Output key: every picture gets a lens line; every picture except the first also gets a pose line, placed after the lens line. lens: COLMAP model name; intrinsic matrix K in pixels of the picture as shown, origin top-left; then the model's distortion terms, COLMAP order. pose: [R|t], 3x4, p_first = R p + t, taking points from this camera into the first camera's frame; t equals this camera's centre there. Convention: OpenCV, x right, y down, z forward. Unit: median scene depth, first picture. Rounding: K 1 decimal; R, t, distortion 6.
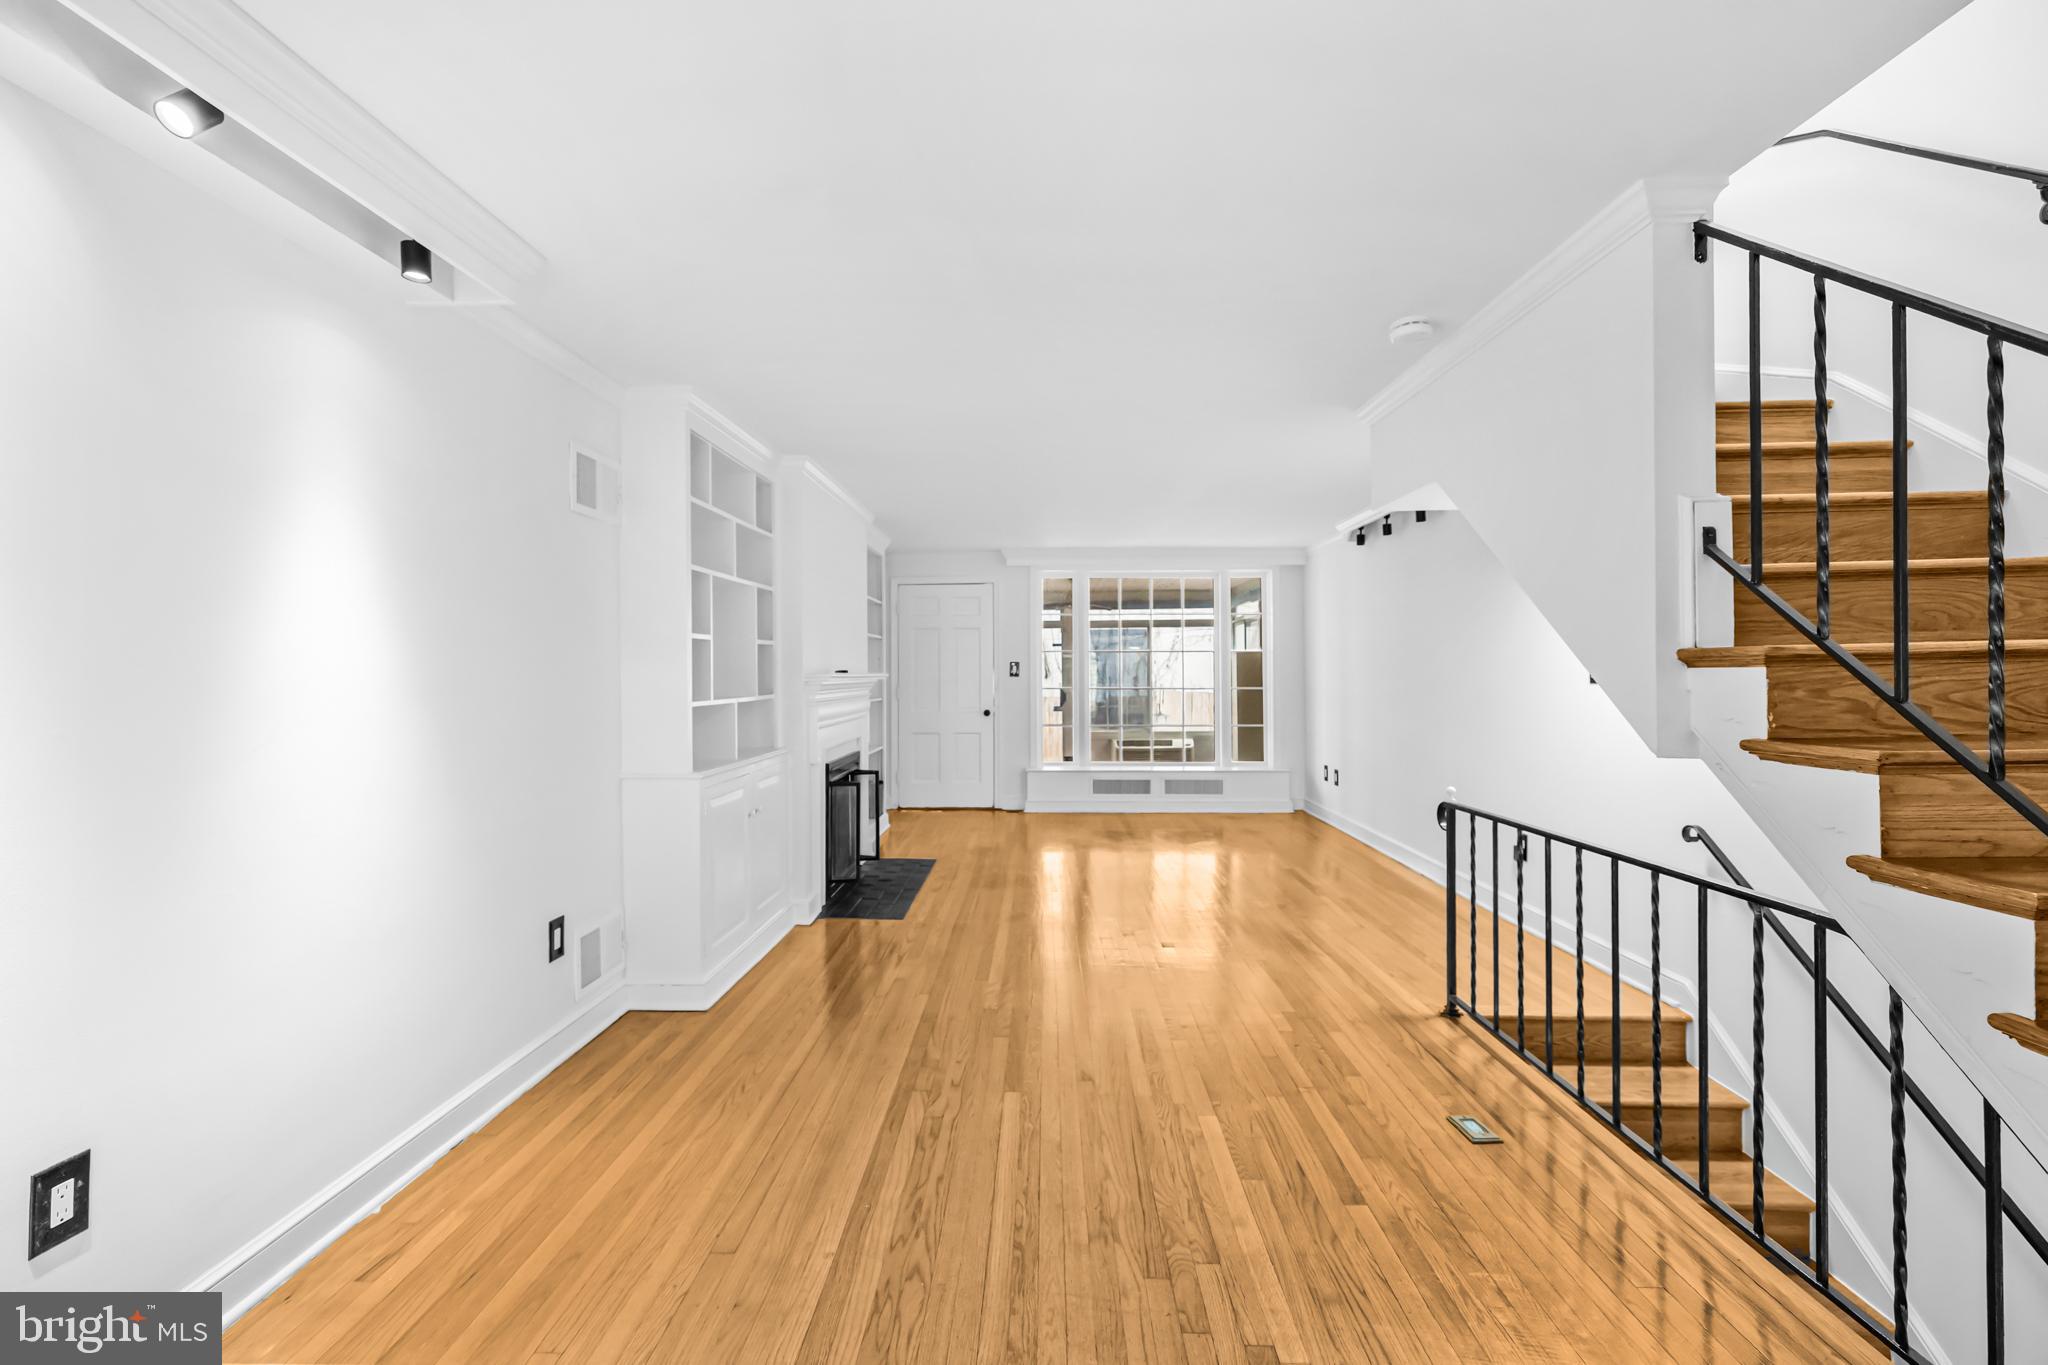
lens RADIAL K [[870.0, 0, 1018.3], [0, 870.0, 682.0], [0, 0, 1]] dist [-0.000147, 0.000039]
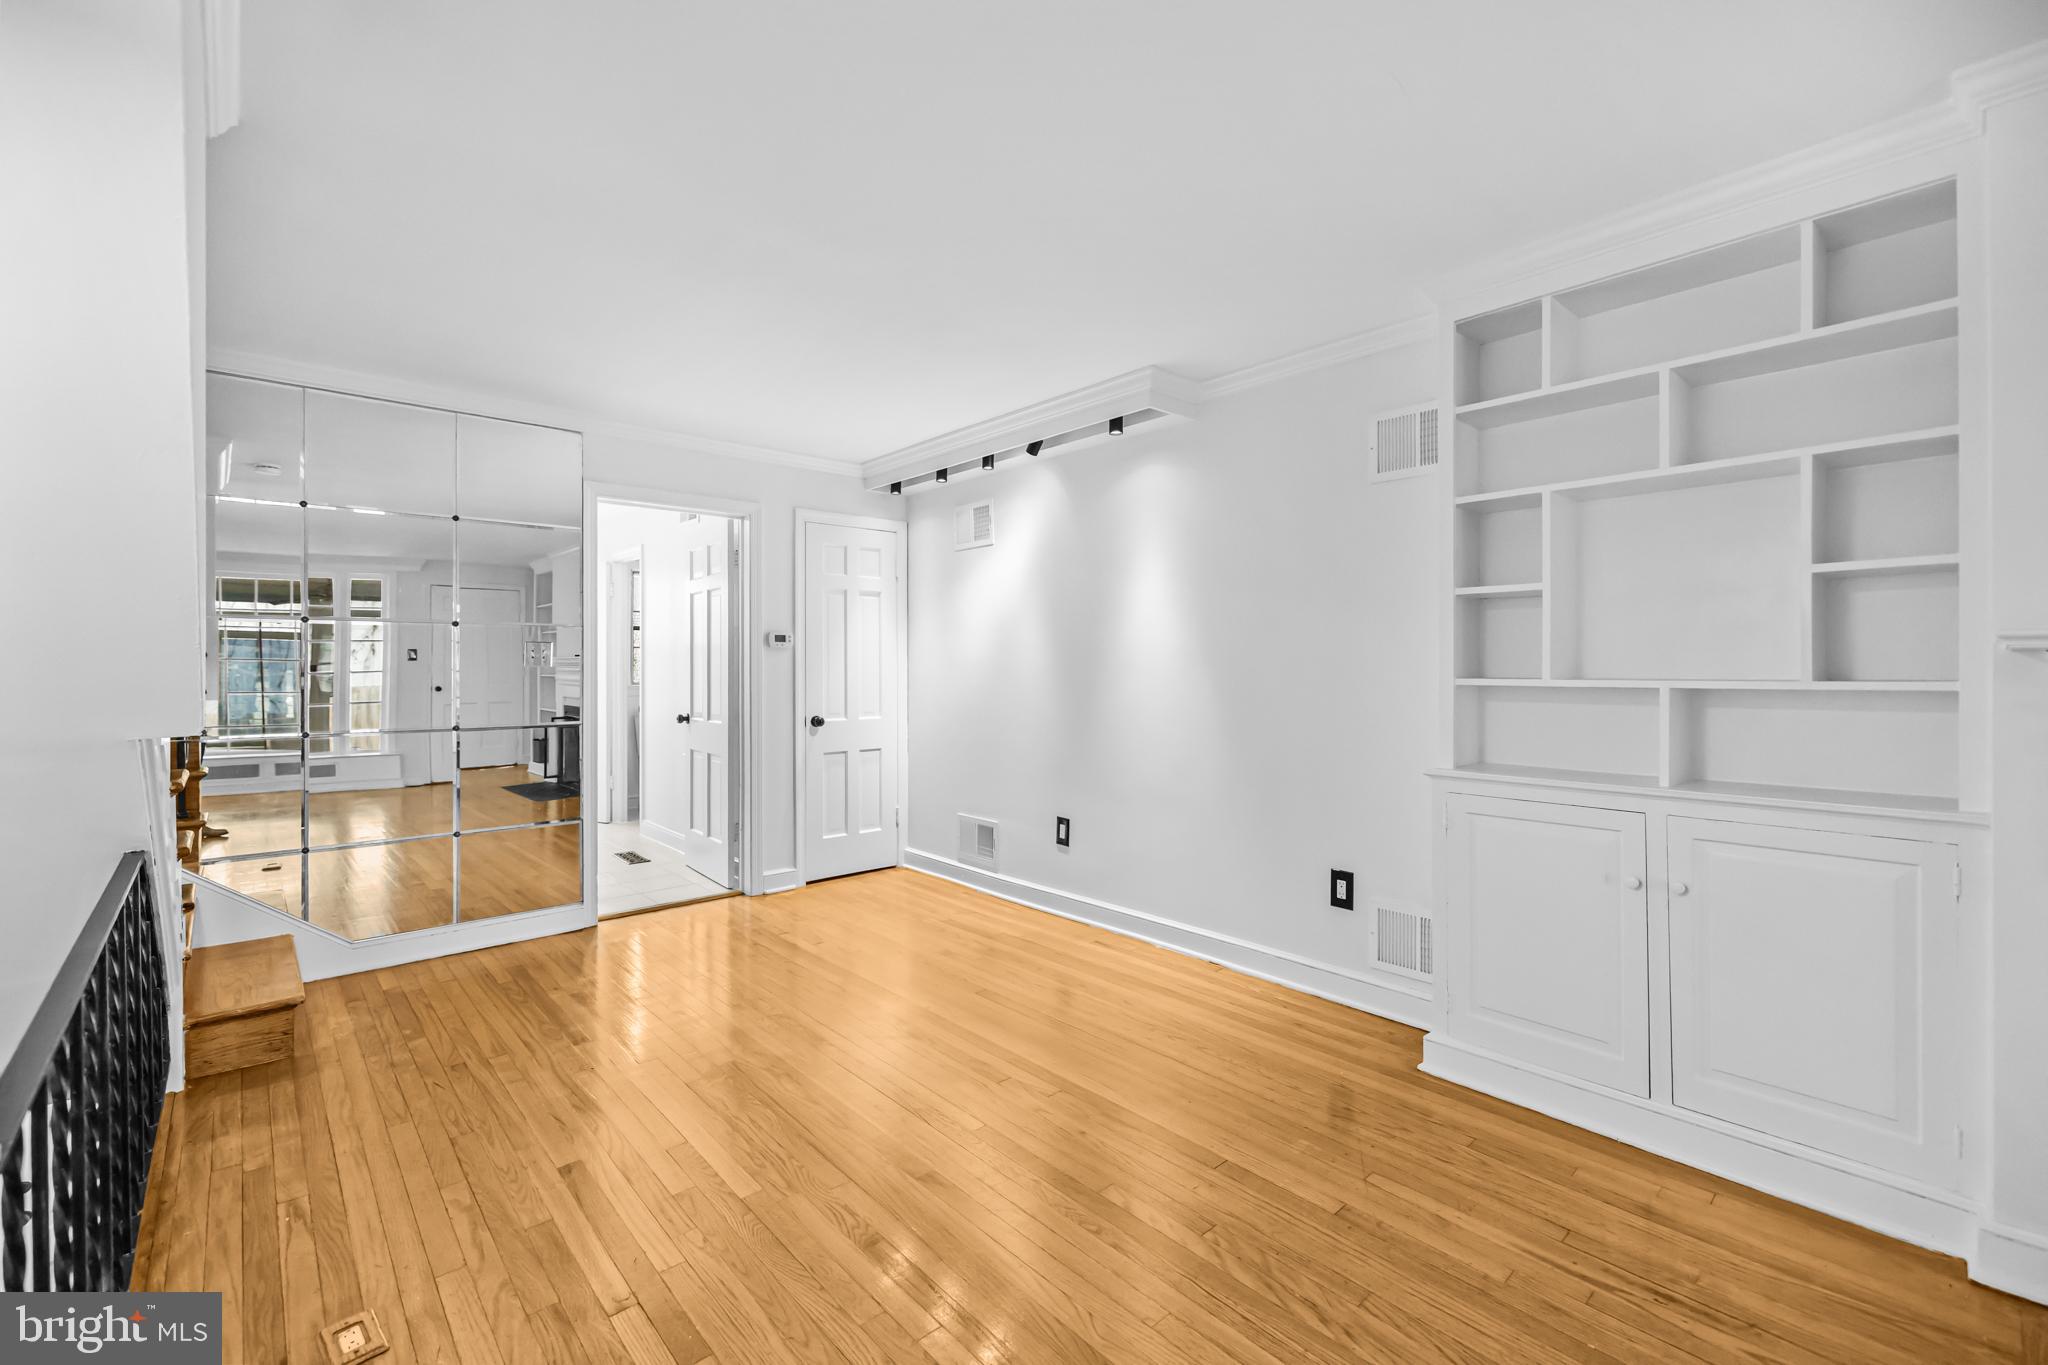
lens RADIAL K [[870.0, 0, 1018.3], [0, 870.0, 682.0], [0, 0, 1]] dist [-0.000147, 0.000039]
pose [[-0.727496, 0.019453, -0.685836, 0.451543], [-0.000078, 0.999596, 0.028435, 0.005208], [0.686112, 0.020740, -0.727201, 1.360938]]
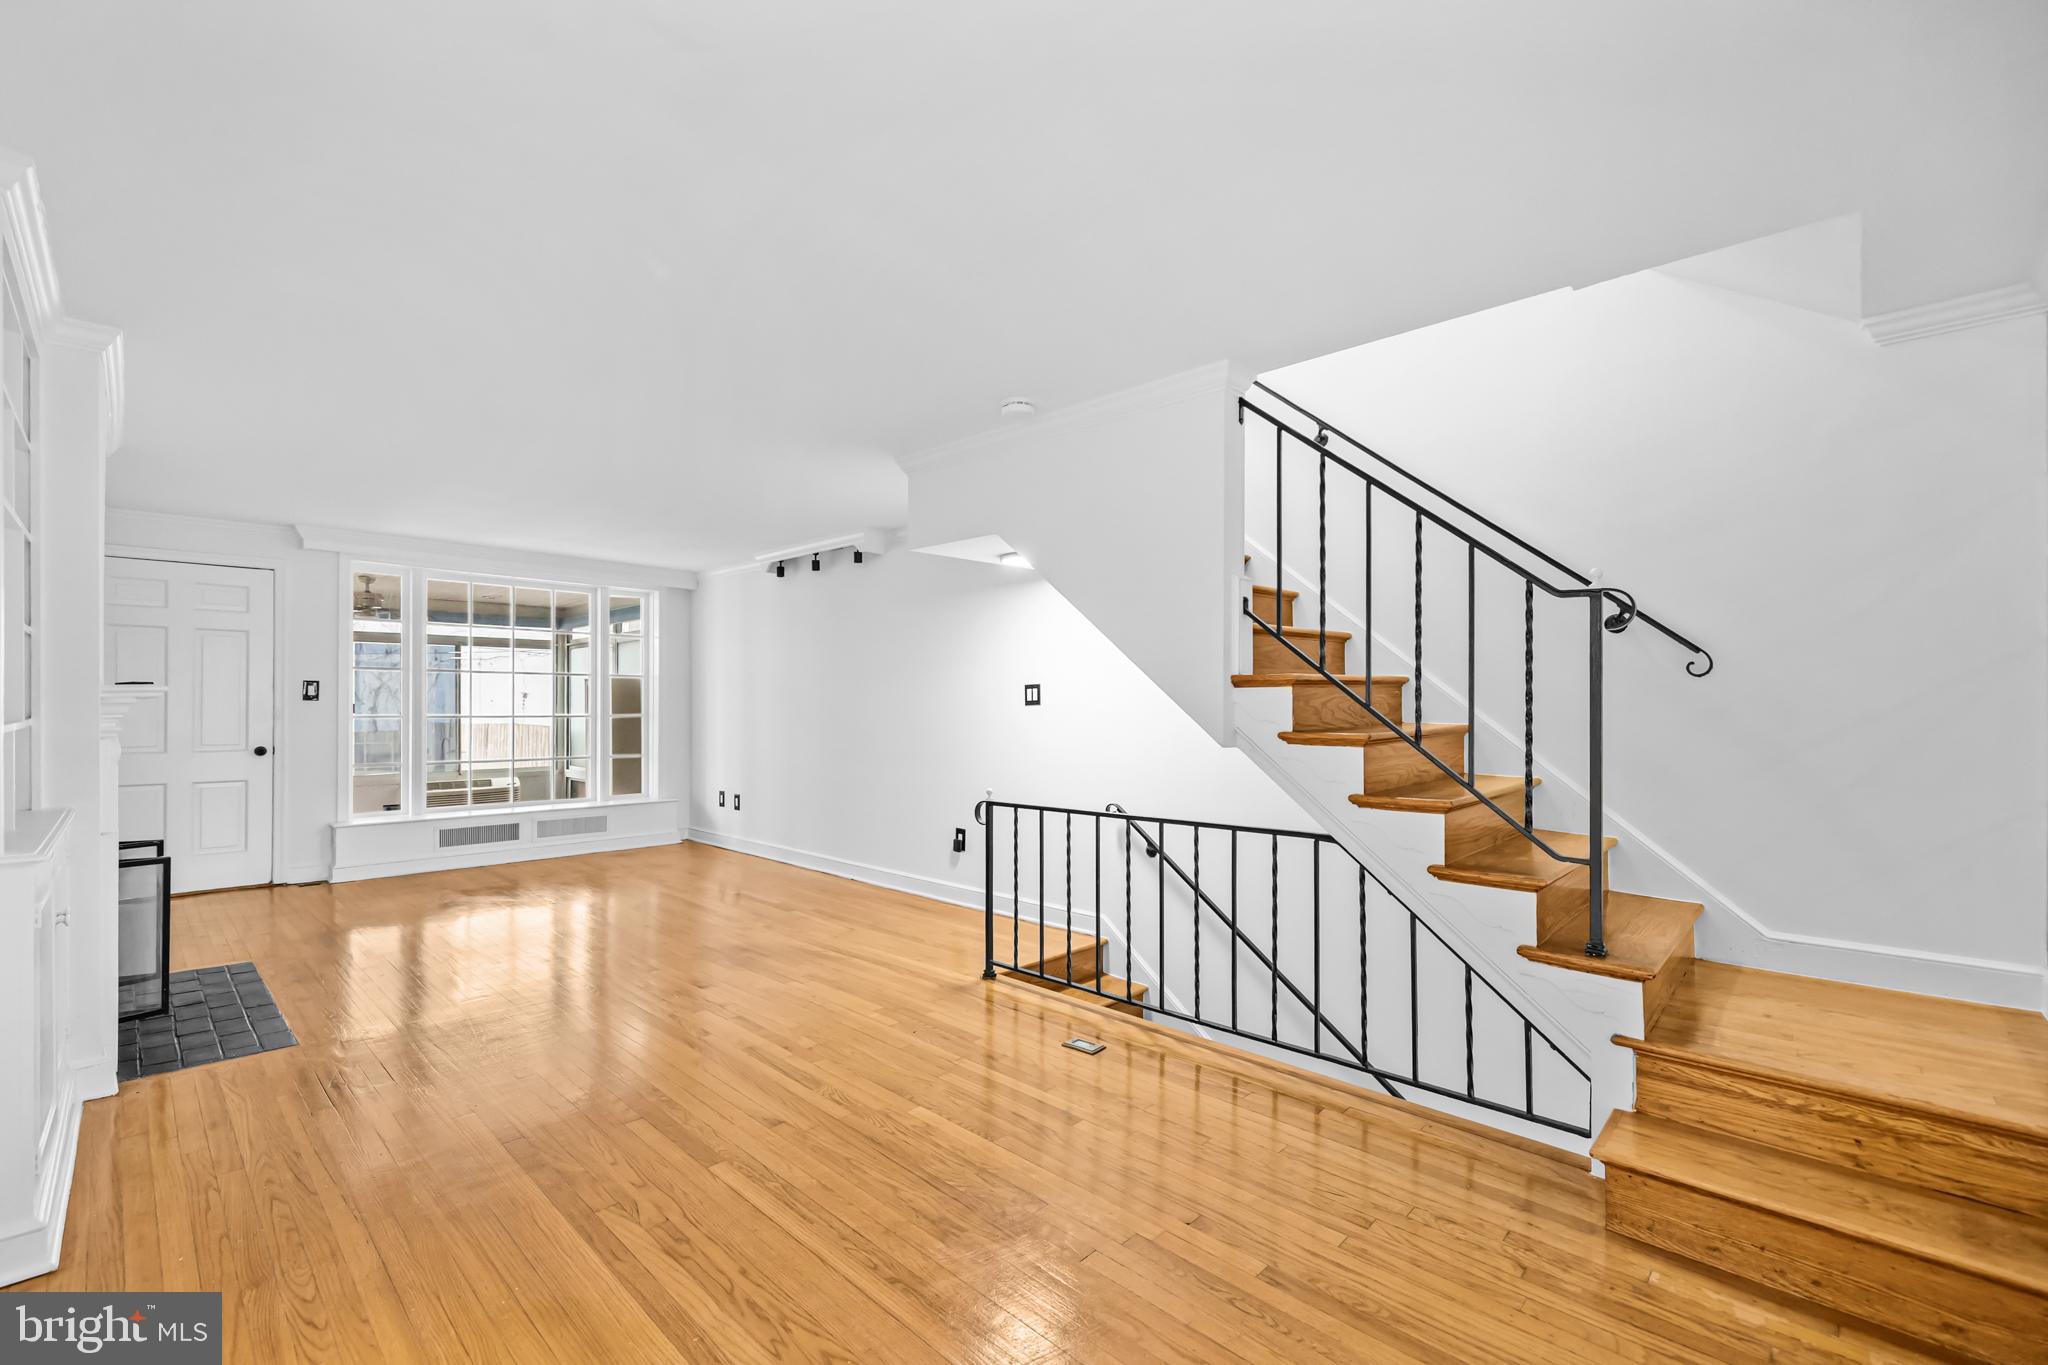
lens RADIAL K [[865.1, 0, 1026.3], [0, 865.1, 716.6], [0, 0, 1]] dist [-0.000789, 0.000114]
pose [[0.671673, -0.006267, 0.740822, -0.364421], [0.004660, 0.999980, 0.004234, 0.015920], [-0.740833, 0.000608, 0.671688, 0.154012]]
